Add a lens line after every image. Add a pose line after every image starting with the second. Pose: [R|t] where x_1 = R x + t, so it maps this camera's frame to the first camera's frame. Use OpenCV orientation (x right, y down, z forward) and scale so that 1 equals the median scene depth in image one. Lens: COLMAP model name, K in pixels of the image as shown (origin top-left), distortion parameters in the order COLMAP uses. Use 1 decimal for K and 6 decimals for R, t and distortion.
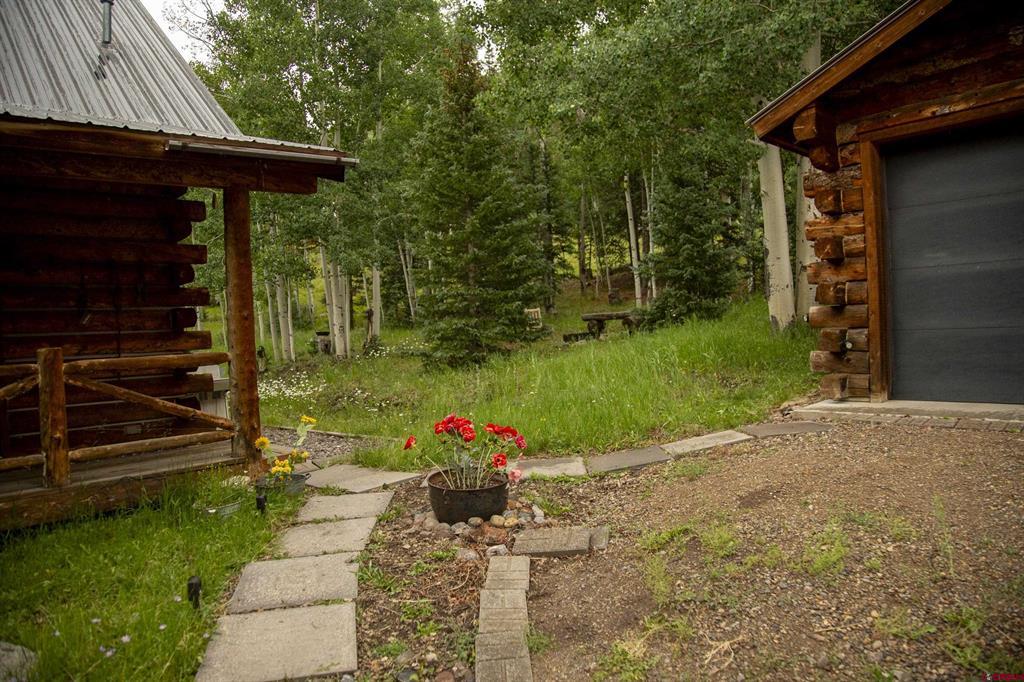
lens RADIAL K [[685.4, 0, 535.8], [0, 685.4, 354.4], [0, 0, 1]] dist [-0.100444, 0.001854]
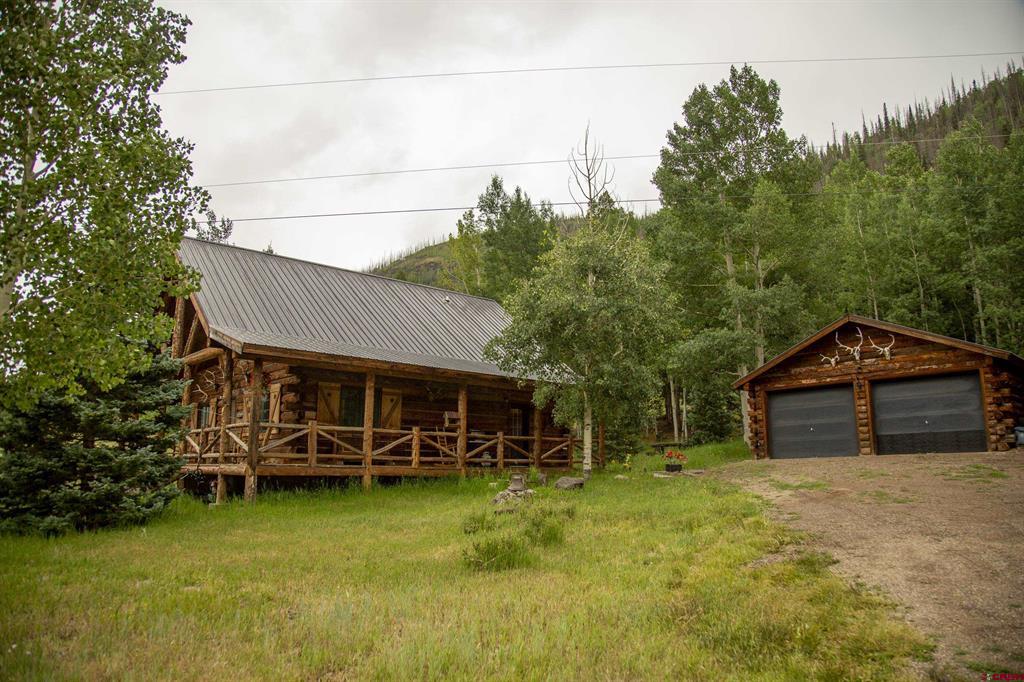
lens RADIAL K [[718.0, 0, 512.7], [0, 718.0, 354.4], [0, 0, 1]] dist [-0.107414, 0.057680]
pose [[0.998776, 0.038324, -0.031254, -0.350987], [-0.043852, 0.978509, -0.201486, 0.153736], [0.022861, 0.202610, 0.978993, -1.314517]]
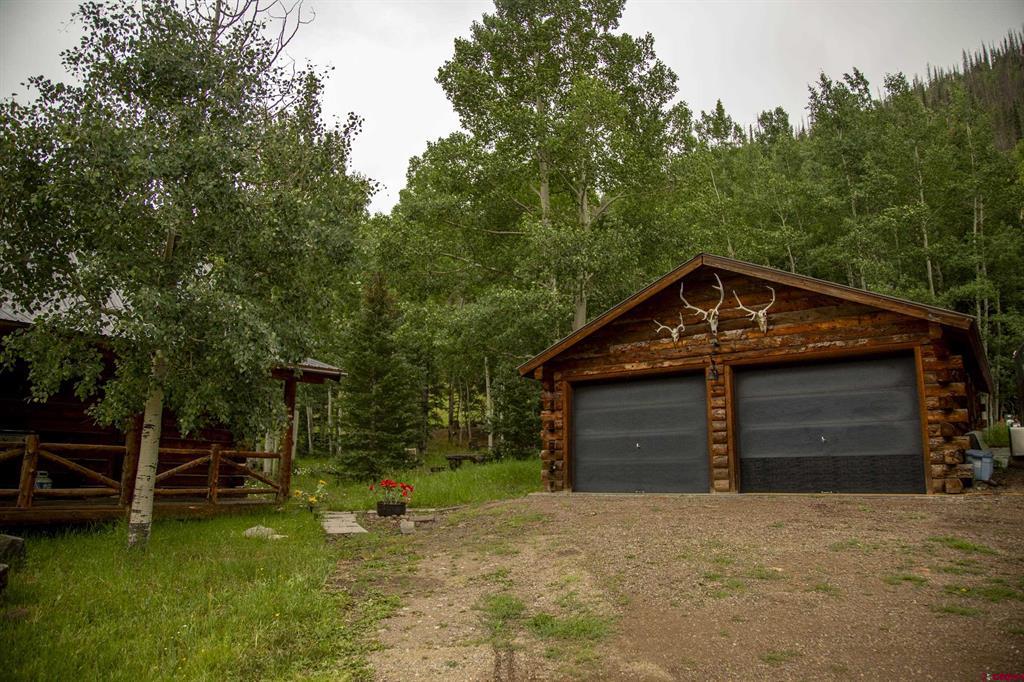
lens RADIAL K [[685.4, 0, 535.8], [0, 685.4, 354.4], [0, 0, 1]] dist [-0.100444, 0.001854]
pose [[0.981166, 0.081928, 0.174934, -0.017345], [-0.042387, 0.974844, -0.218820, 0.054090], [-0.188461, 0.207284, 0.959956, -0.575400]]
